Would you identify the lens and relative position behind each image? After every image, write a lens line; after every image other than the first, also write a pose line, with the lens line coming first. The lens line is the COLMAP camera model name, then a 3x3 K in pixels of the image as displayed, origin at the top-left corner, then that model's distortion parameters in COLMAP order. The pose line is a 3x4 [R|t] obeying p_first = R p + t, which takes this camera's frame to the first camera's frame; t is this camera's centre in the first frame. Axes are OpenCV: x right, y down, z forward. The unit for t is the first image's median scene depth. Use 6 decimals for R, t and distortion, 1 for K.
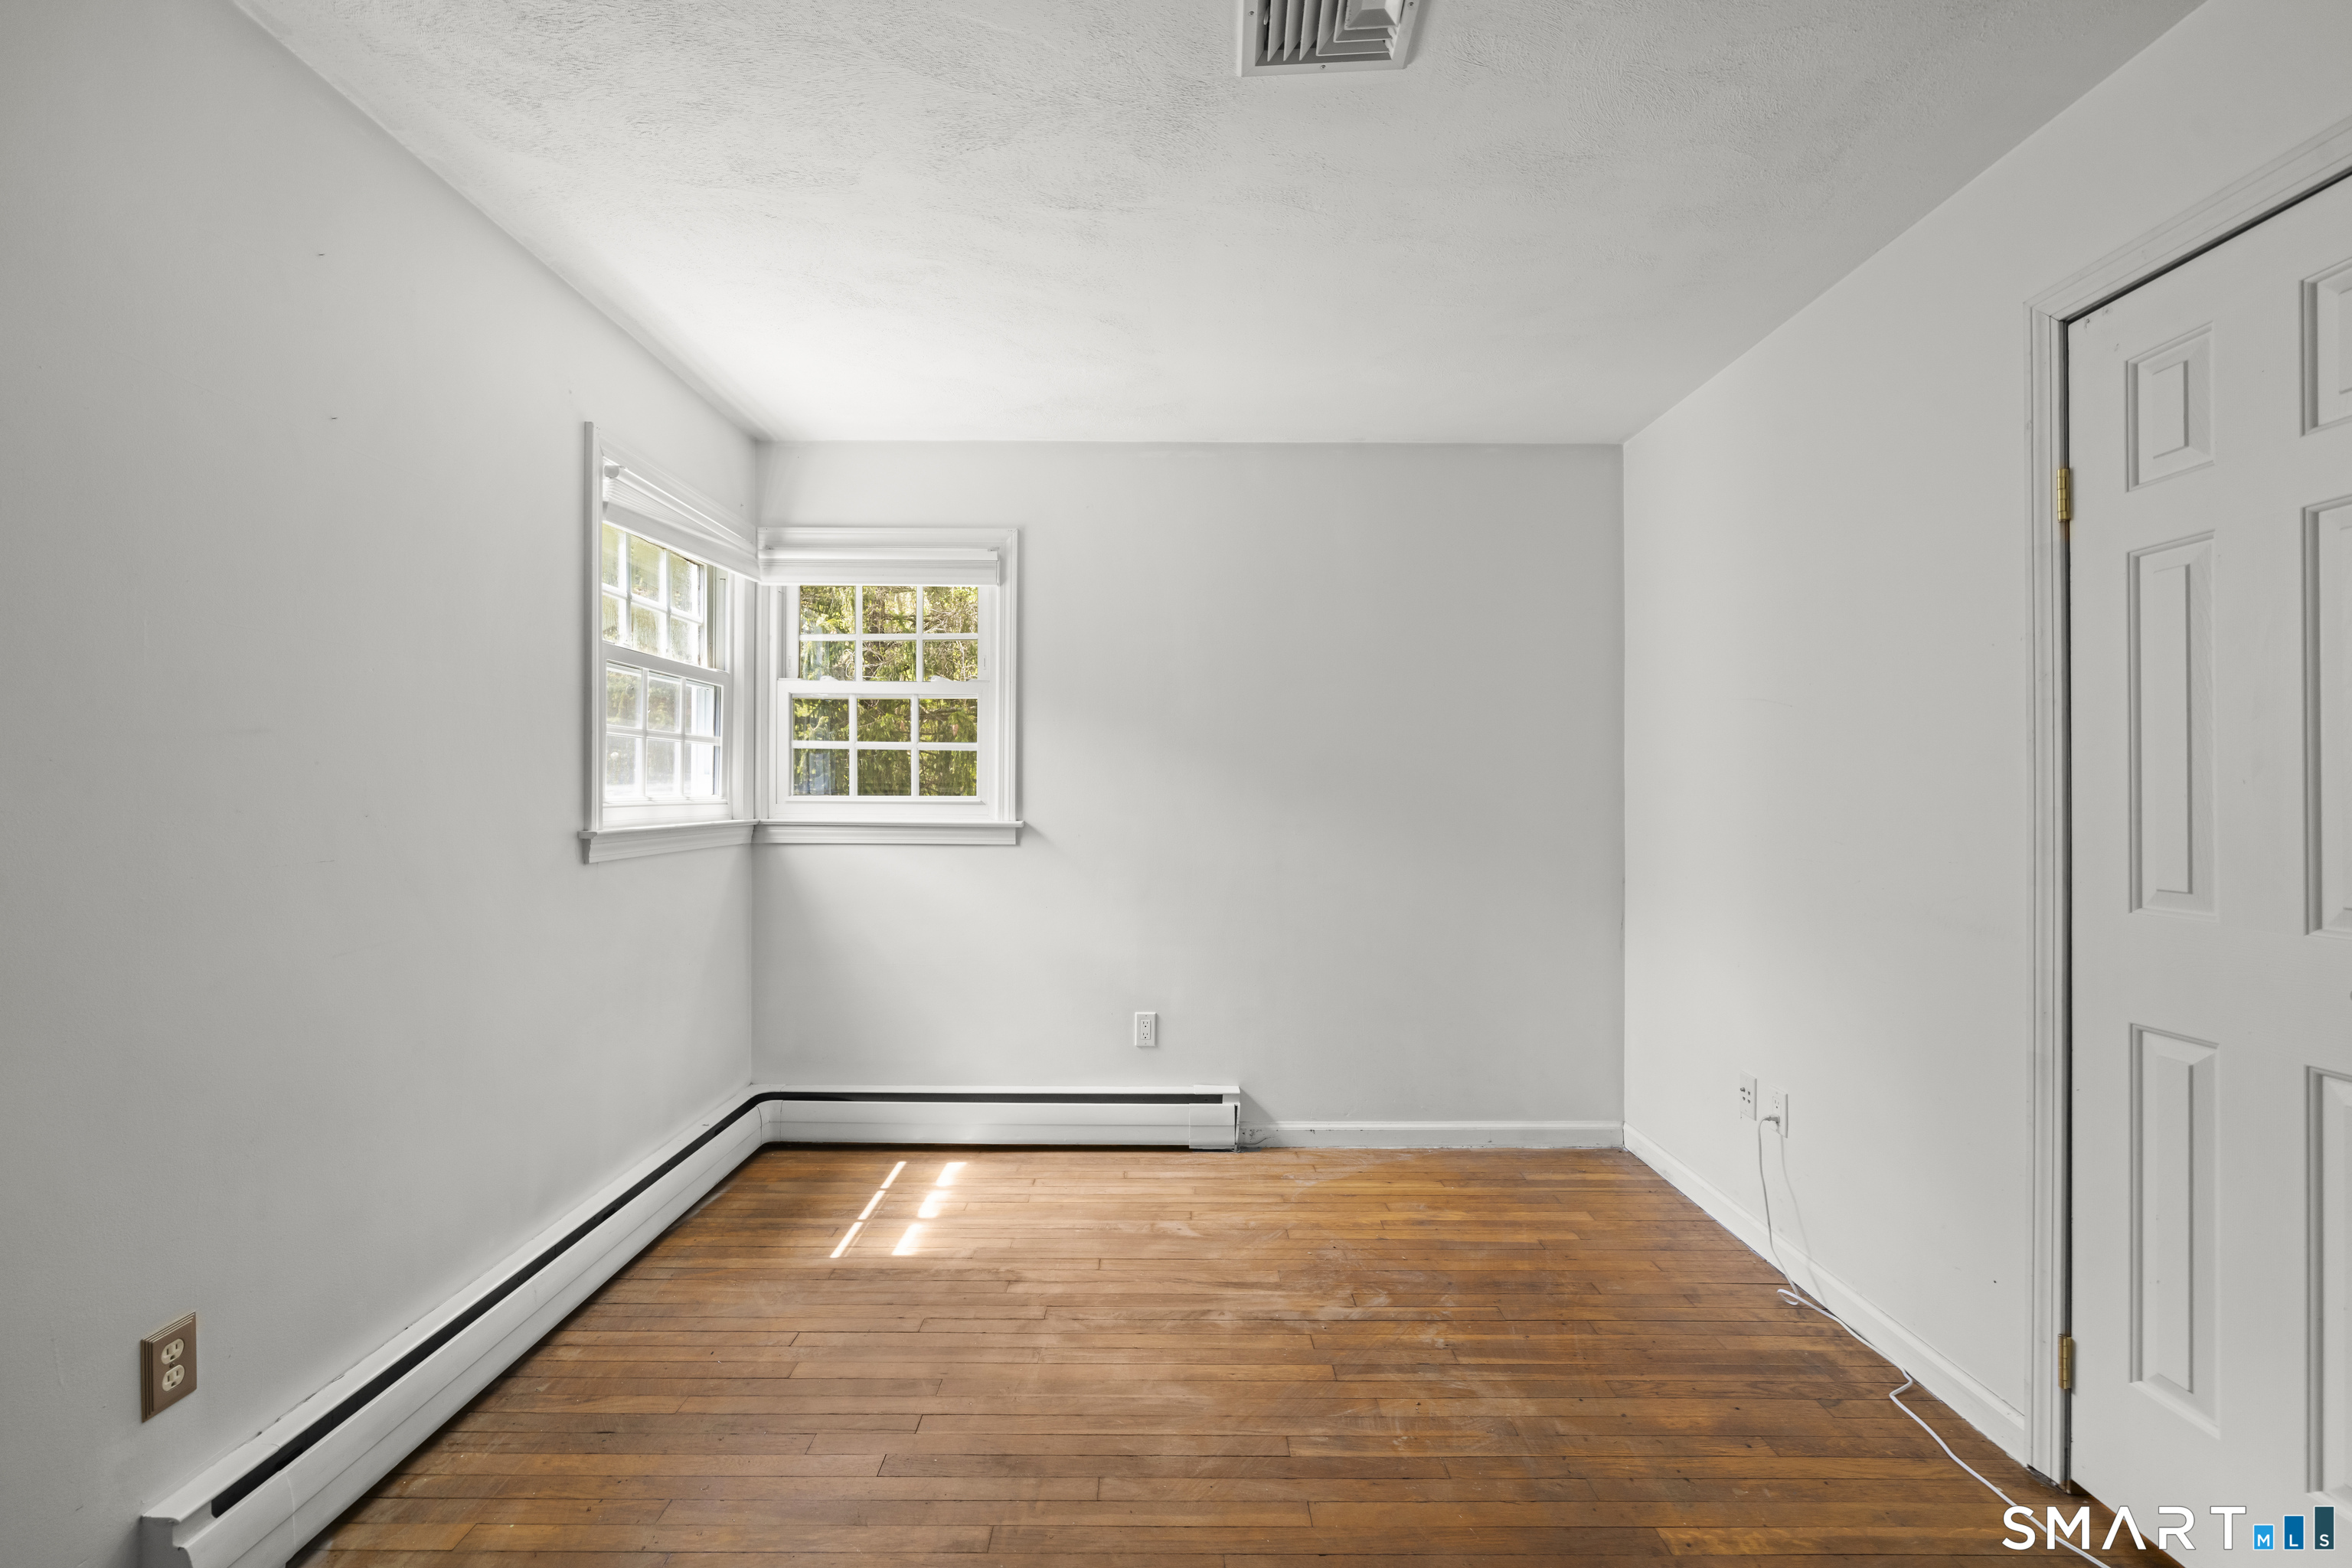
lens RADIAL K [[978.4, 0, 1176.0], [0, 978.4, 784.0], [0, 0, 1]] dist [-0.001470, -0.000009]
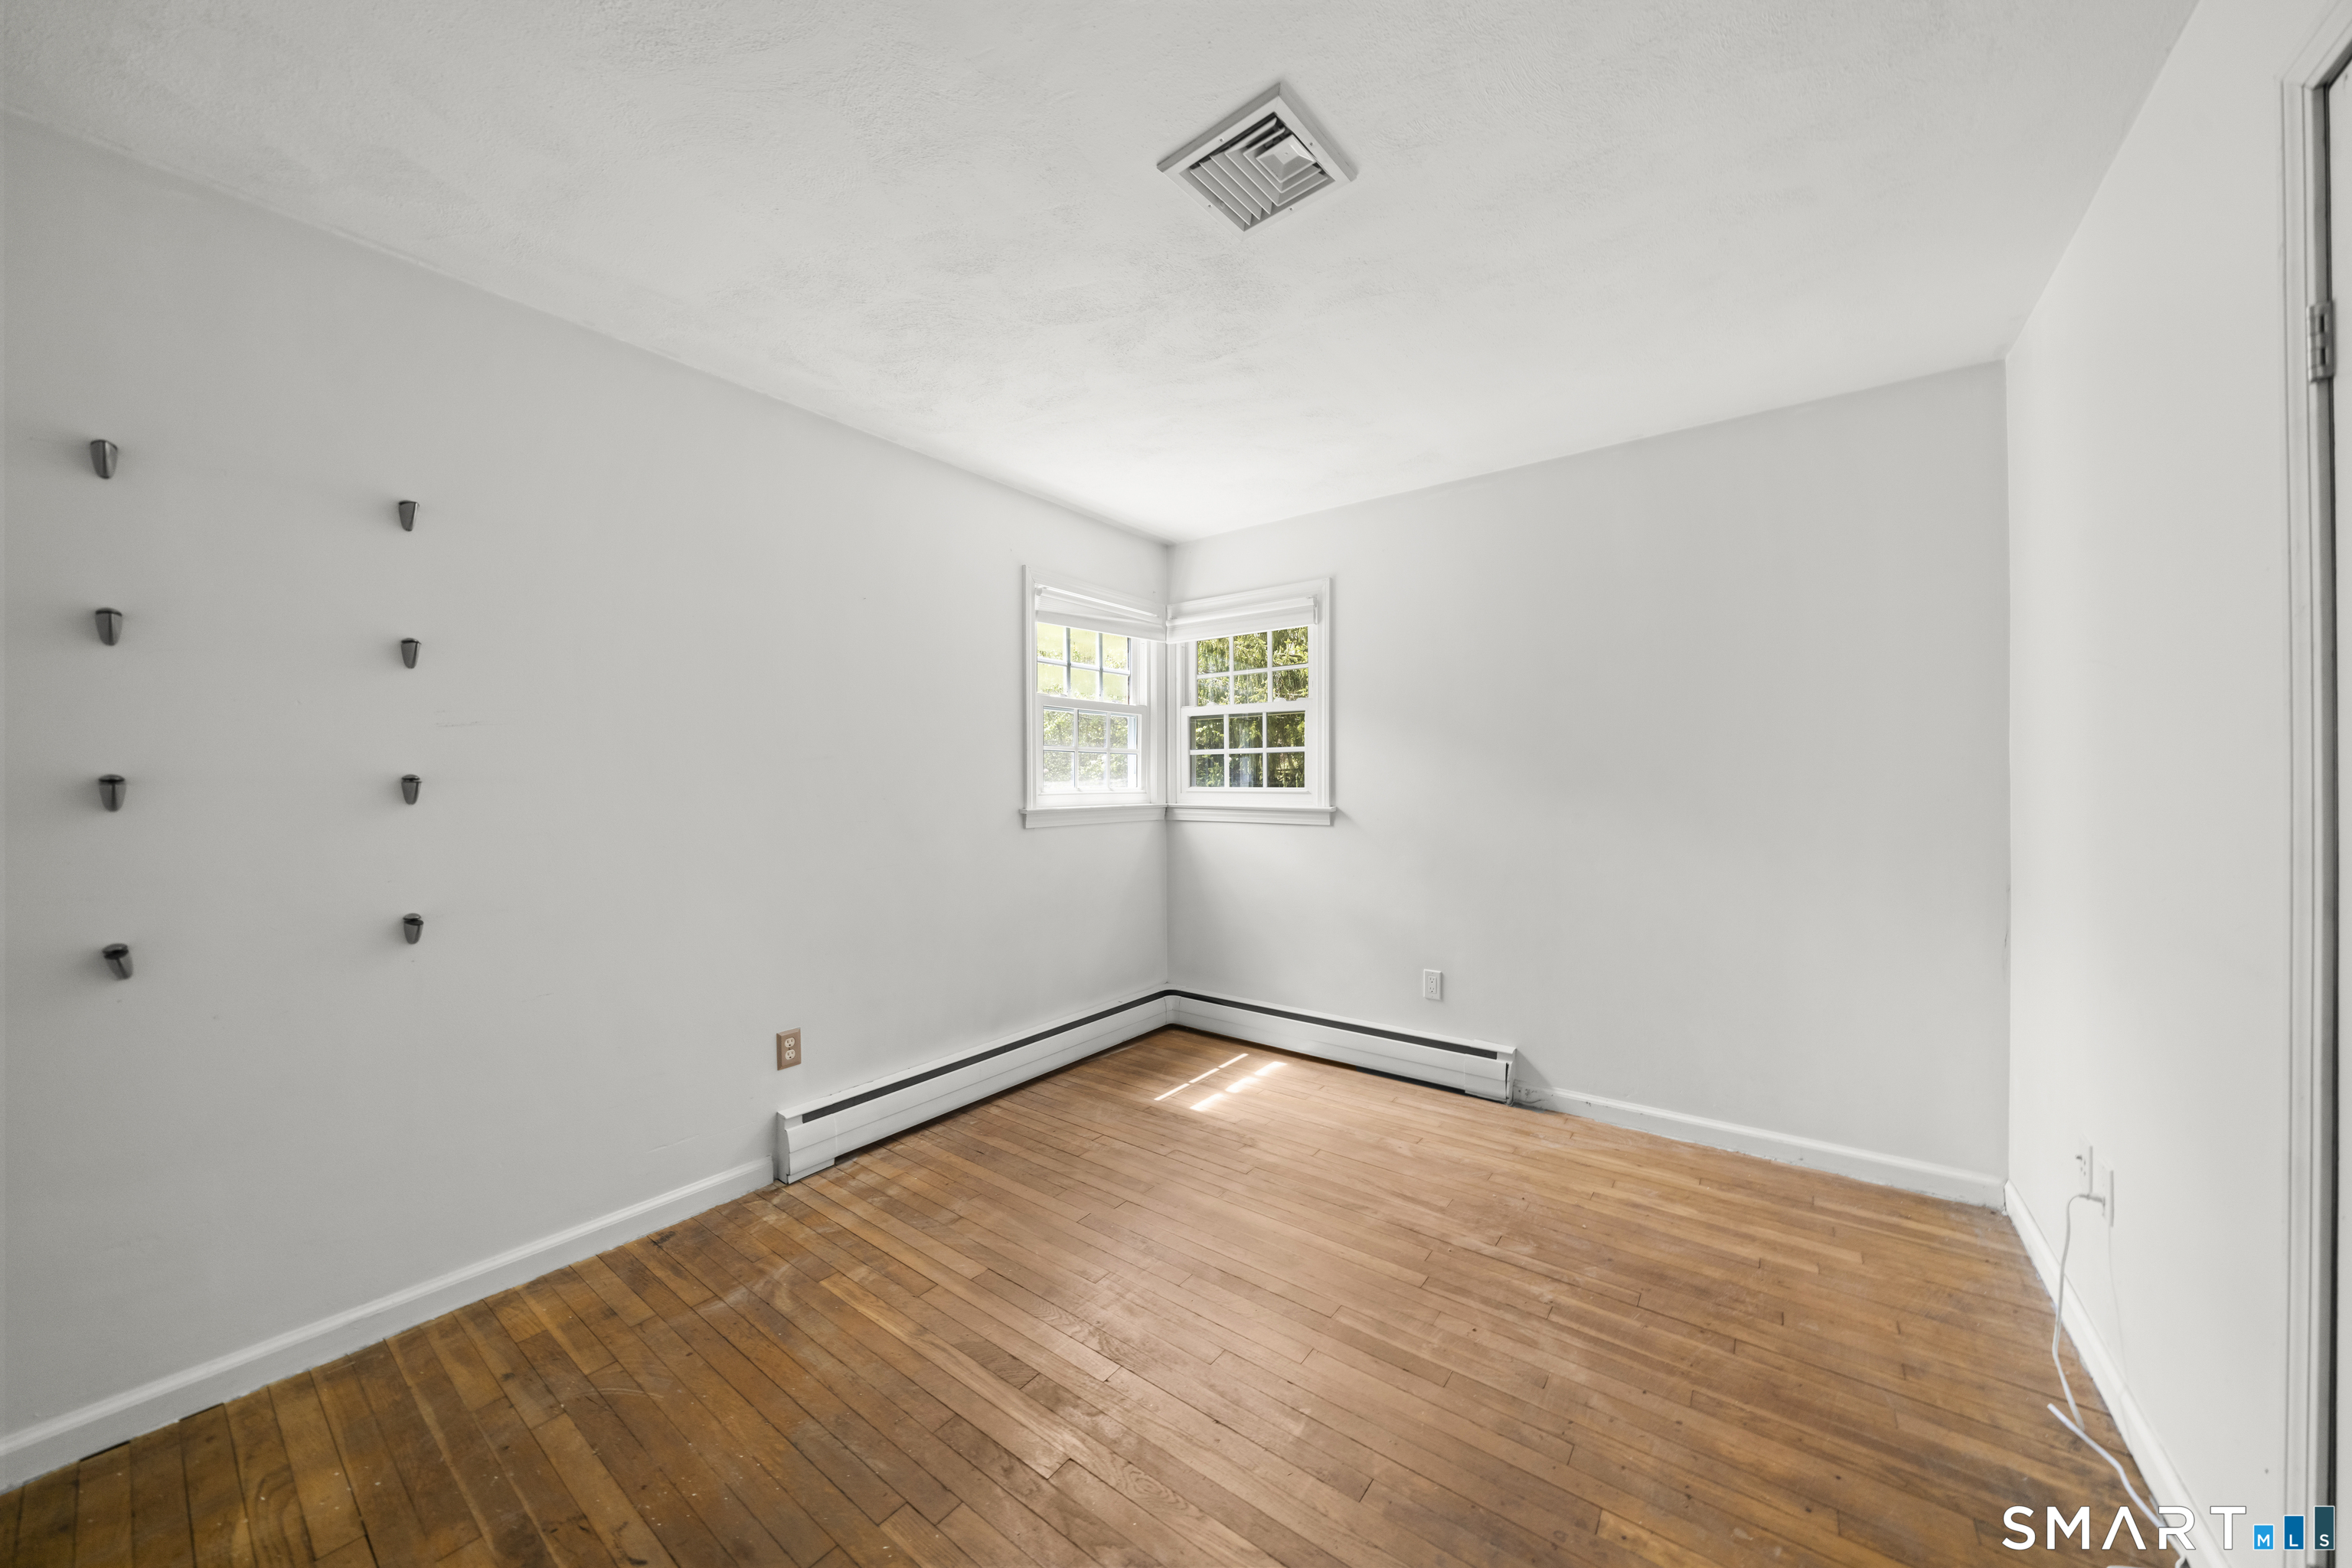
lens RADIAL K [[810.0, 0, 1170.5], [0, 810.0, 779.8], [0, 0, 1]] dist [-0.006196, -0.000158]
pose [[0.793824, -0.008682, -0.608085, 0.393332], [0.010529, 0.999944, -0.000532, 0.001169], [0.608056, -0.005981, 0.793871, 0.043602]]
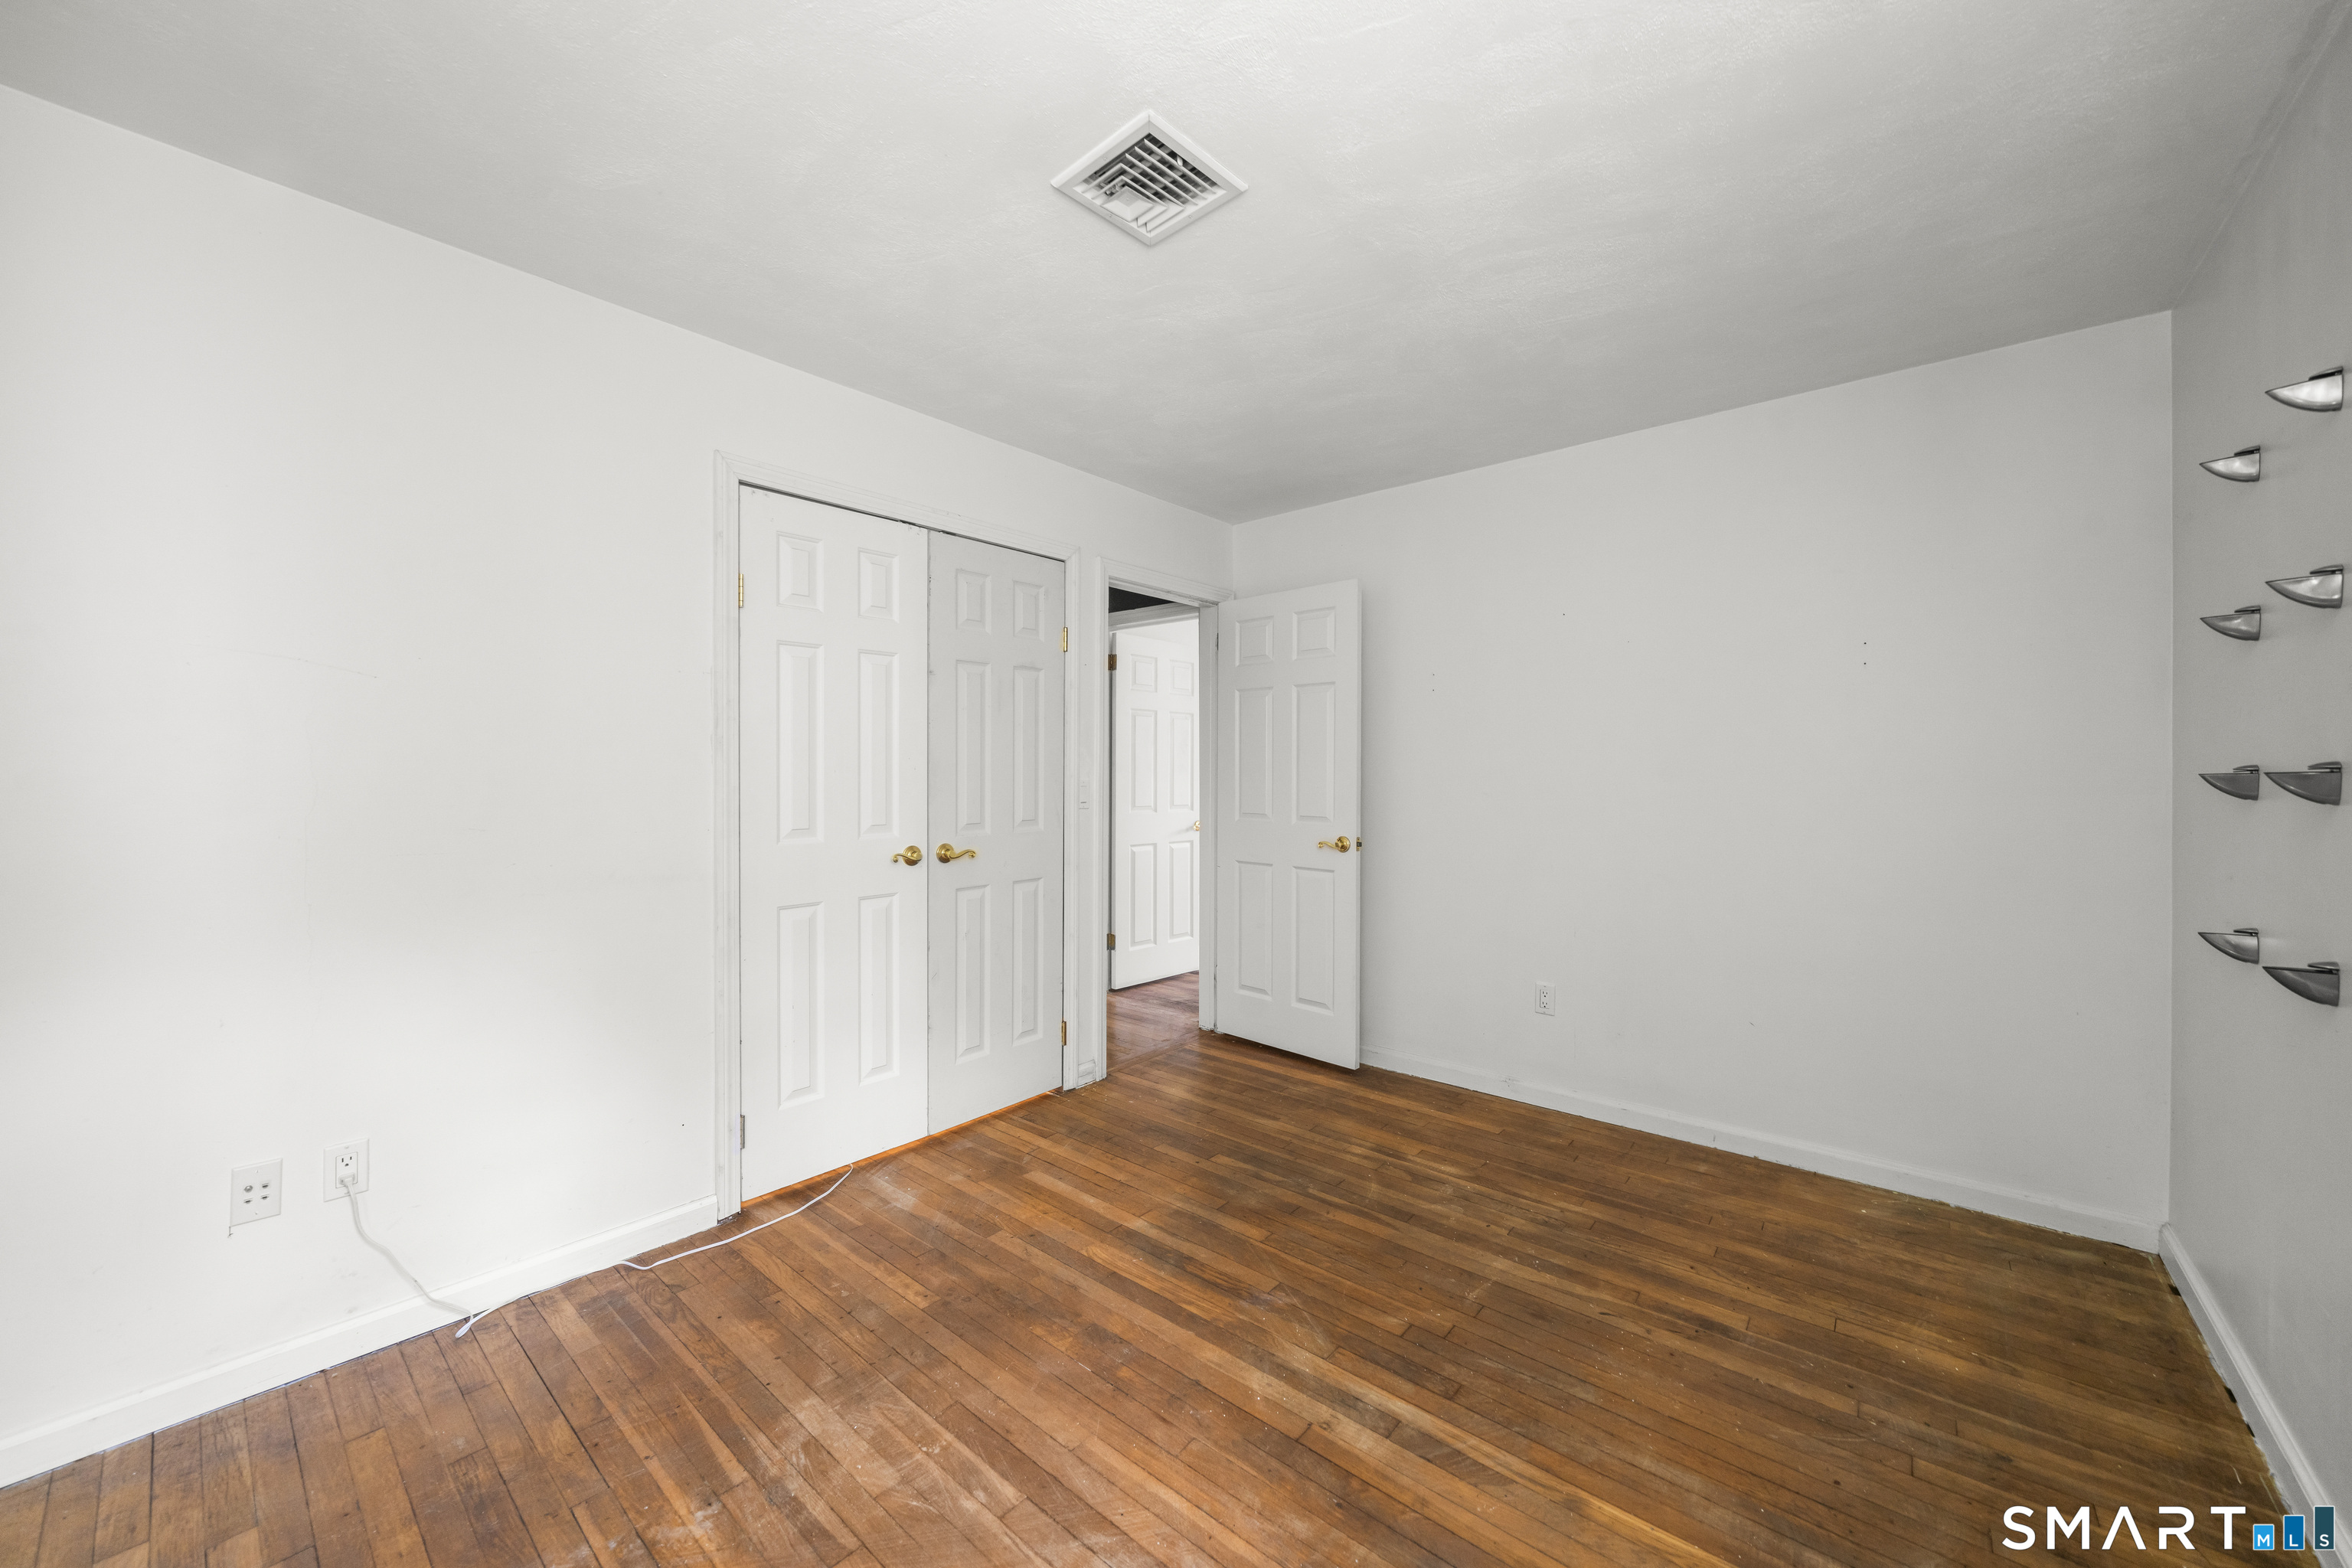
lens RADIAL K [[868.2, 0, 1162.1], [0, 868.2, 779.7], [0, 0, 1]] dist [-0.000463, -0.000043]
pose [[-0.747158, -0.008479, 0.664592, -0.349791], [-0.006519, 0.999964, 0.005428, 0.001162], [-0.664614, -0.000277, -0.747186, 1.027309]]
